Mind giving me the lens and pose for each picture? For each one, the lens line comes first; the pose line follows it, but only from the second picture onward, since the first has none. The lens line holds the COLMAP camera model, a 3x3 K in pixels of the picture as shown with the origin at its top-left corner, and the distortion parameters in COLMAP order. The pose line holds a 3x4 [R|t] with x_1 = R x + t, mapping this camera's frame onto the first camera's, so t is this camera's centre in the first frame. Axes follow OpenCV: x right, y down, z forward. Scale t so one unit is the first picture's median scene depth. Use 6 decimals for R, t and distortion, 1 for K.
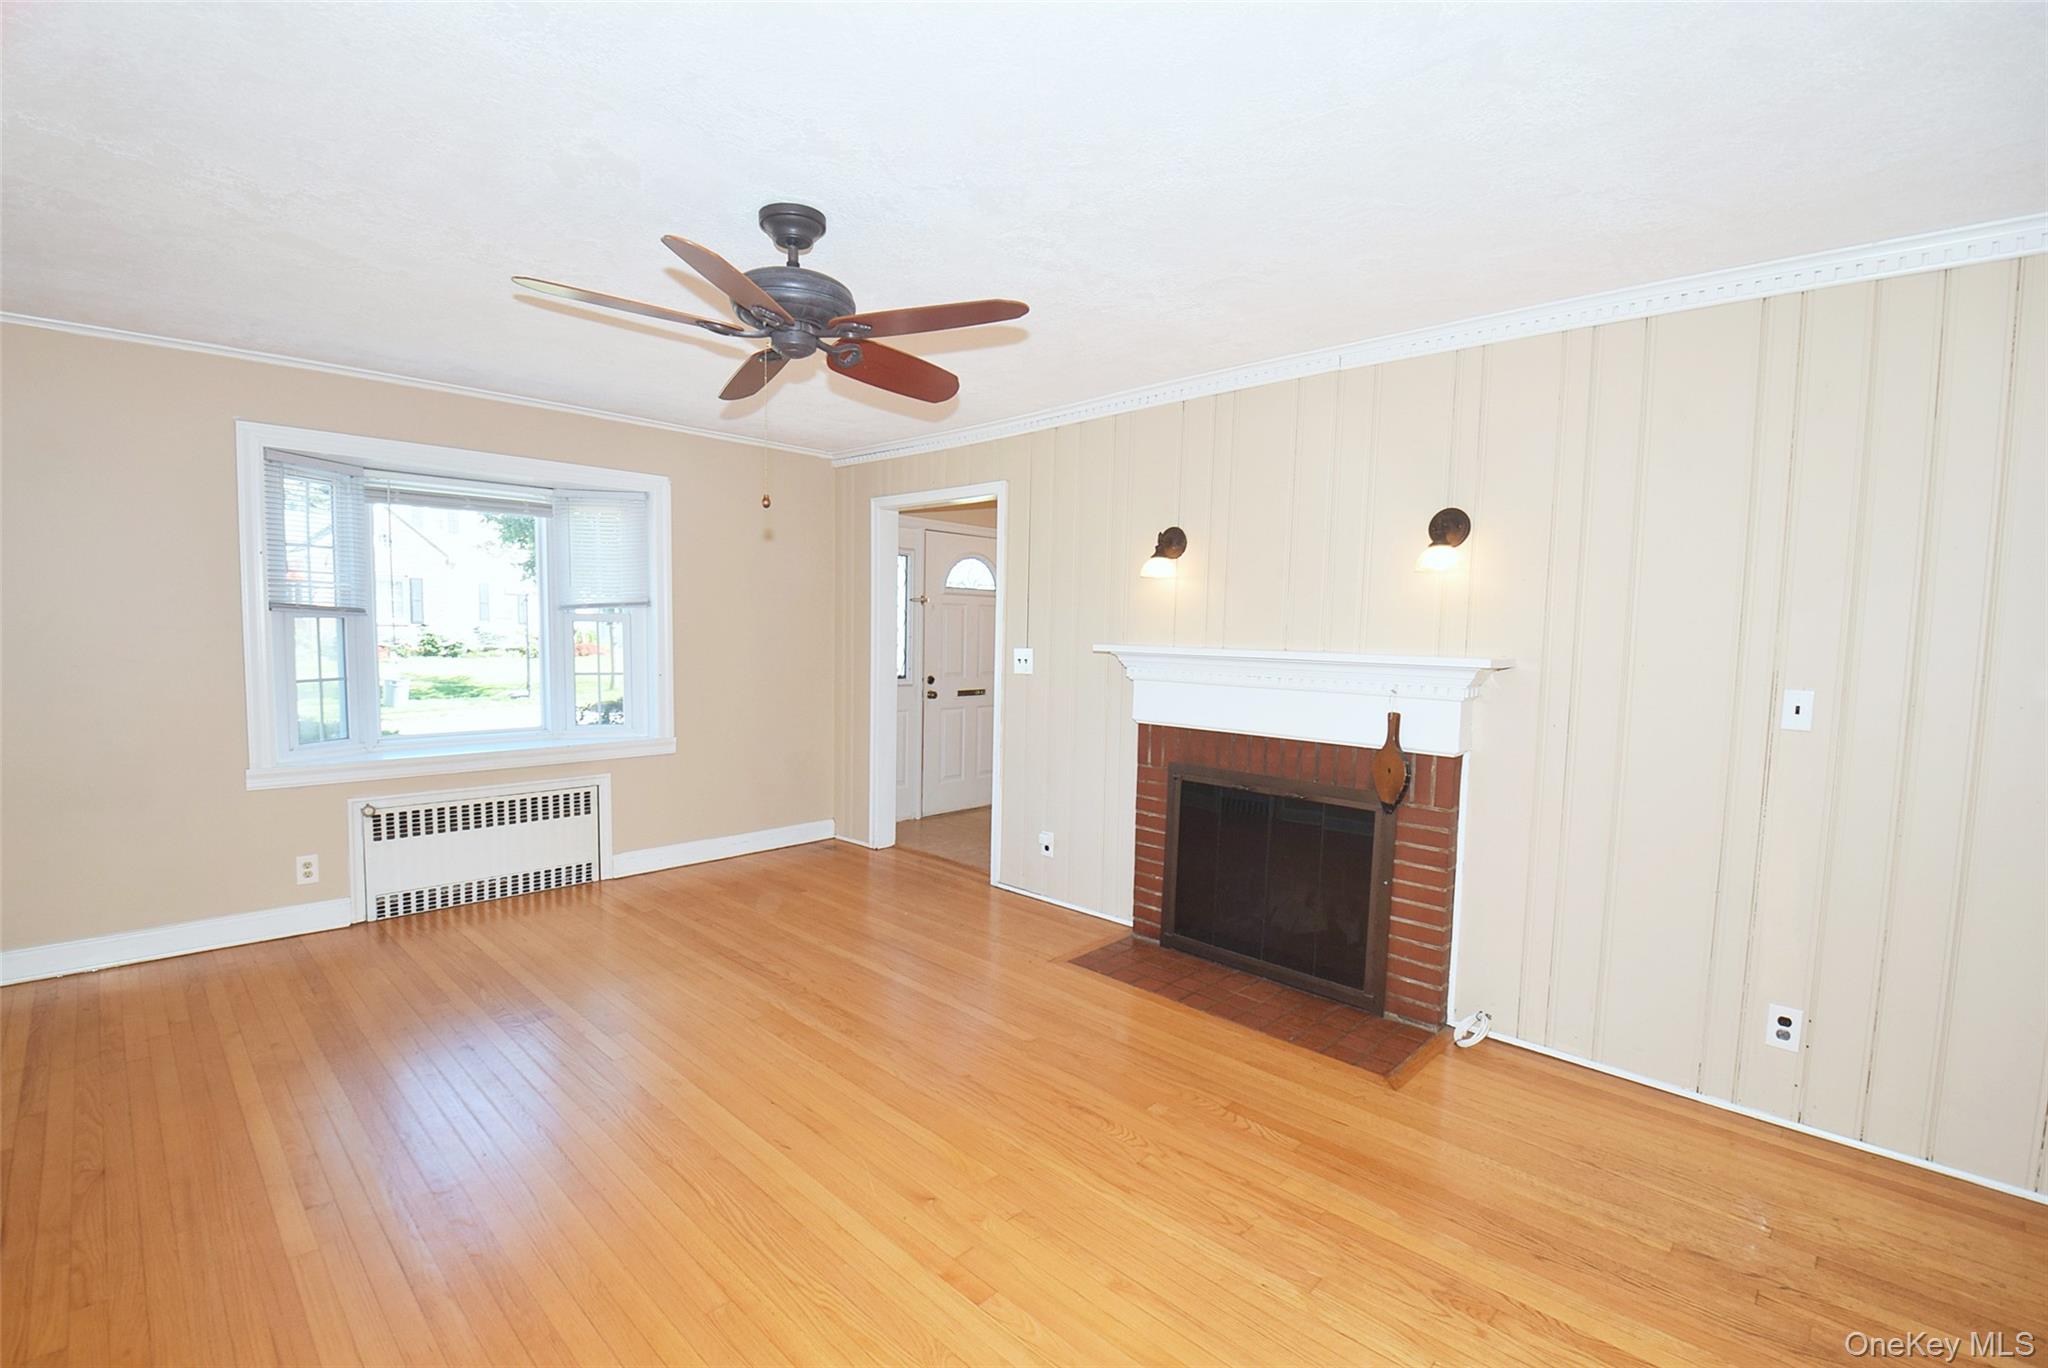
lens RADIAL K [[913.9, 0, 1034.0], [0, 913.9, 695.9], [0, 0, 1]] dist [-0.004407, -0.009961]
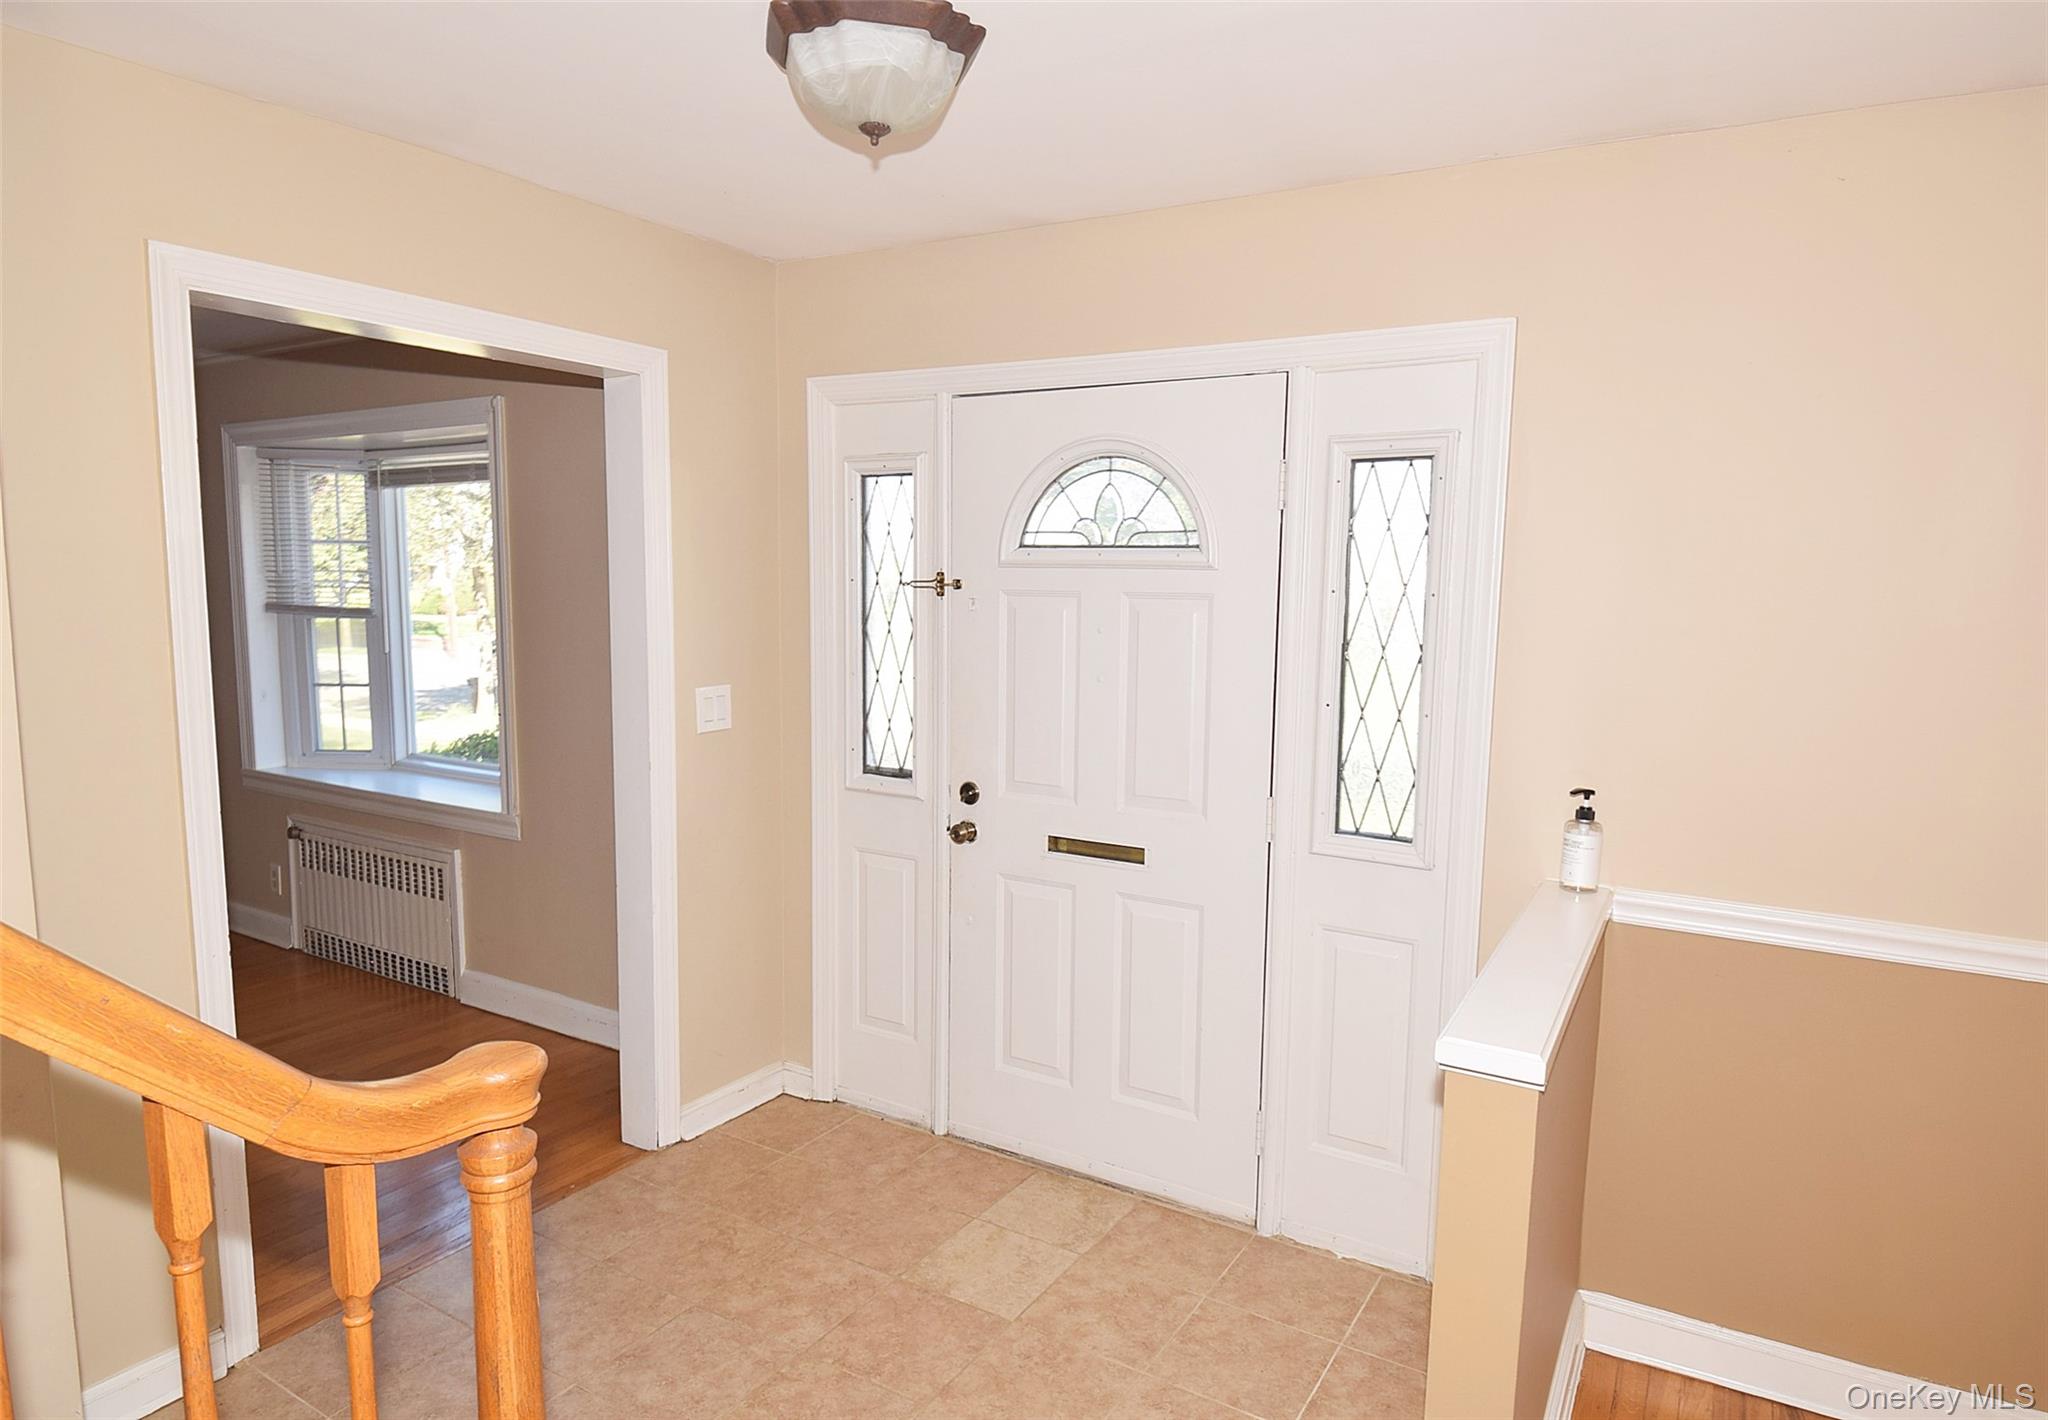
lens RADIAL K [[1250.2, 0, 1035.1], [0, 1250.2, 726.9], [0, 0, 1]] dist [0.043979, 0.000442]
pose [[0.189576, 0.100335, -0.976726, 0.638220], [-0.079161, 0.993089, 0.086652, -0.147210], [0.978670, 0.060892, 0.196208, 1.466579]]
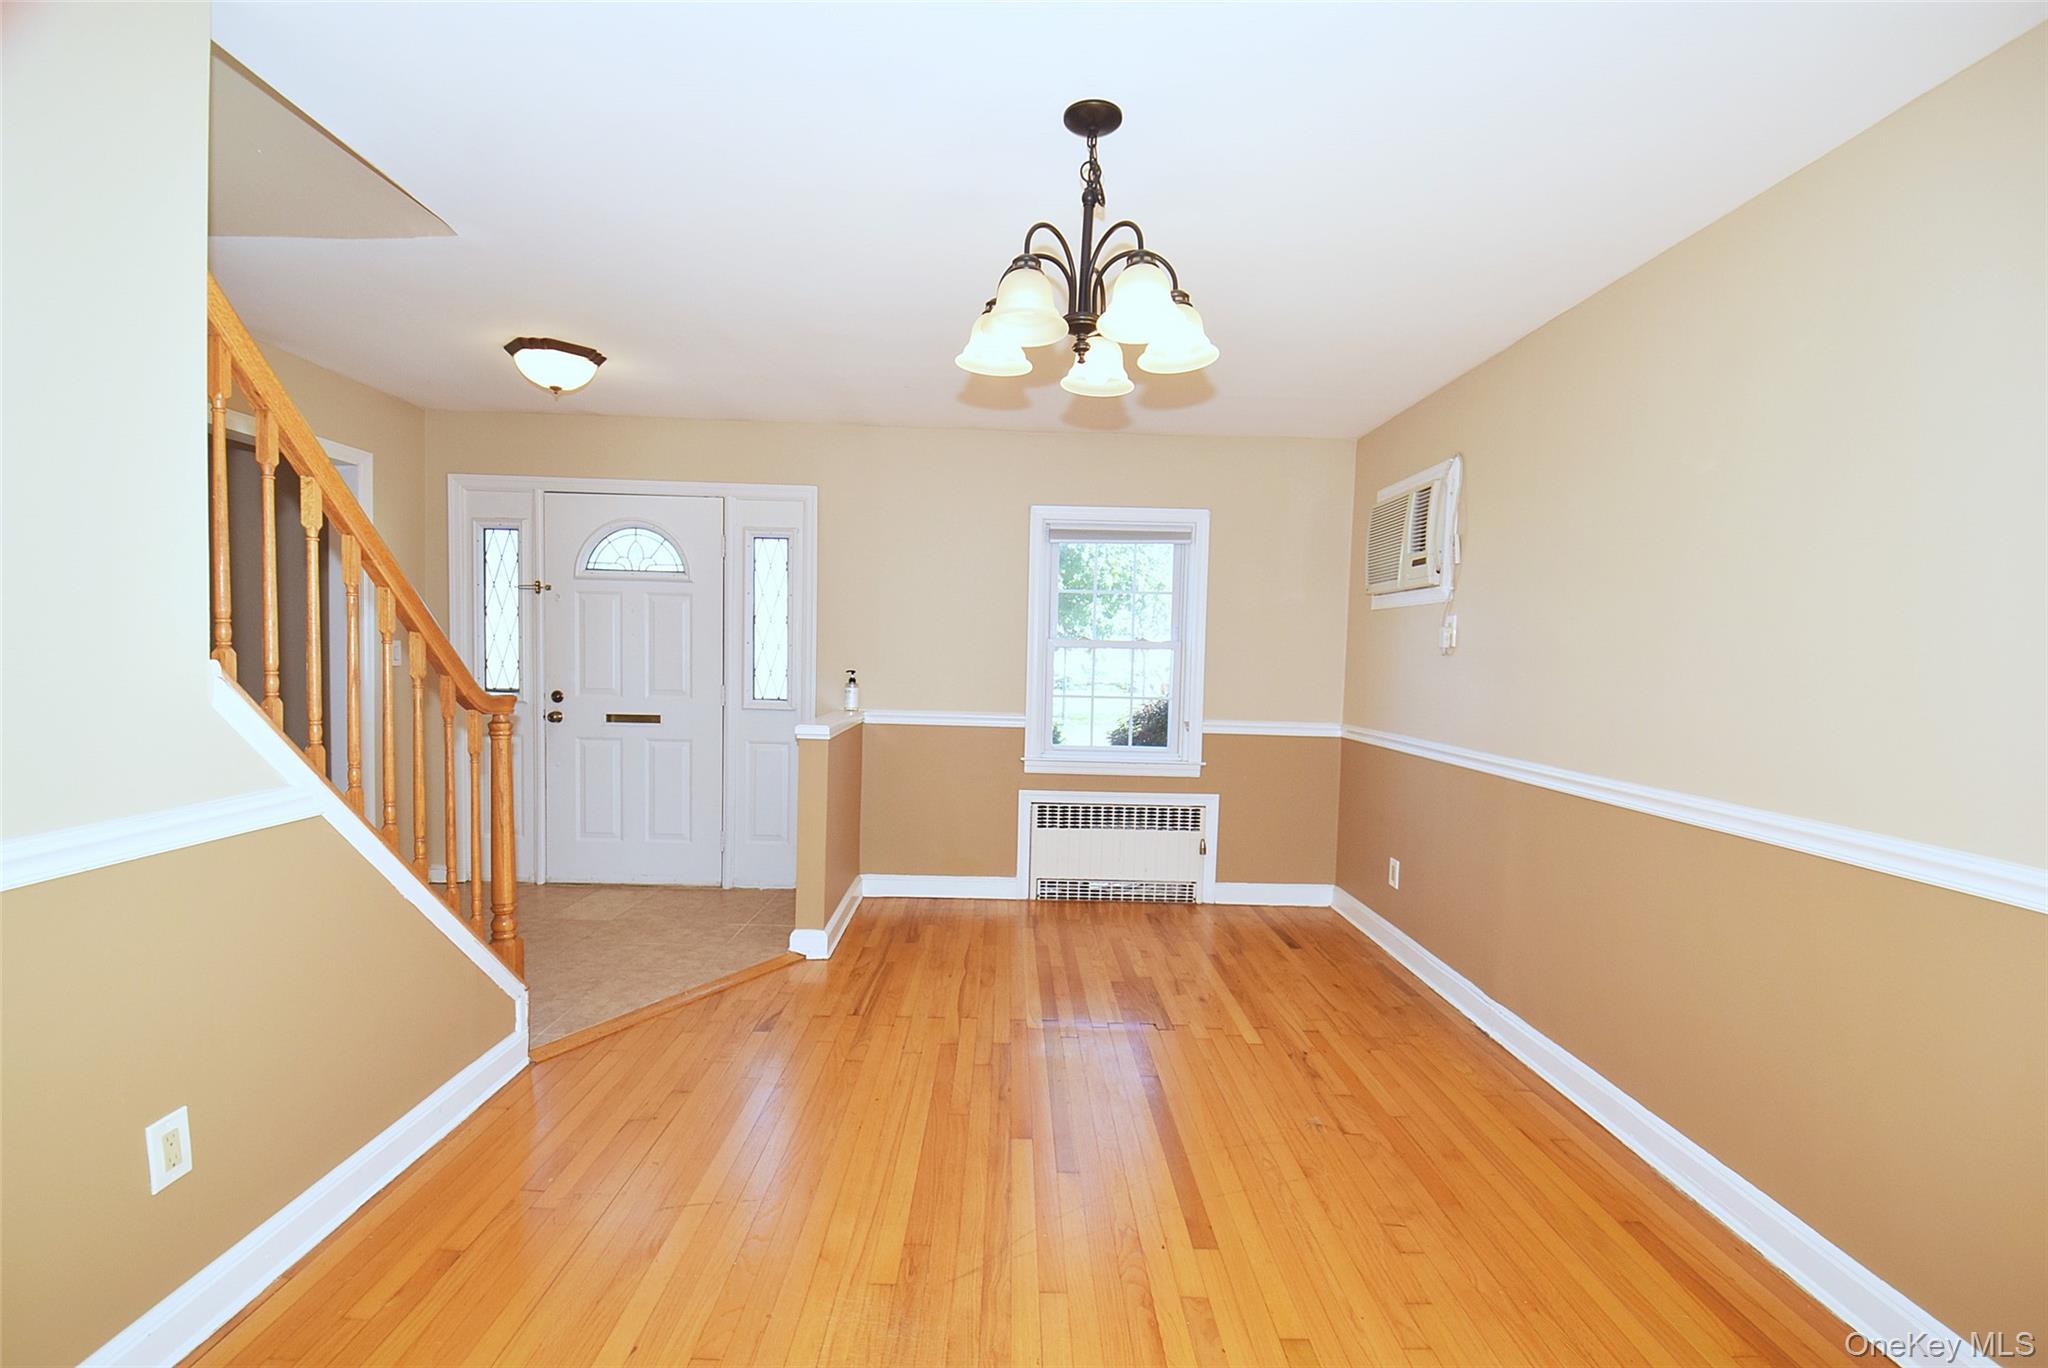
lens RADIAL K [[913.9, 0, 1042.1], [0, 913.9, 702.1], [0, 0, 1]] dist [-0.004407, -0.009961]
pose [[0.687816, 0.037843, -0.724898, 1.090021], [-0.061370, 0.998096, -0.006126, -0.051687], [0.723286, 0.048701, 0.688829, 1.236204]]
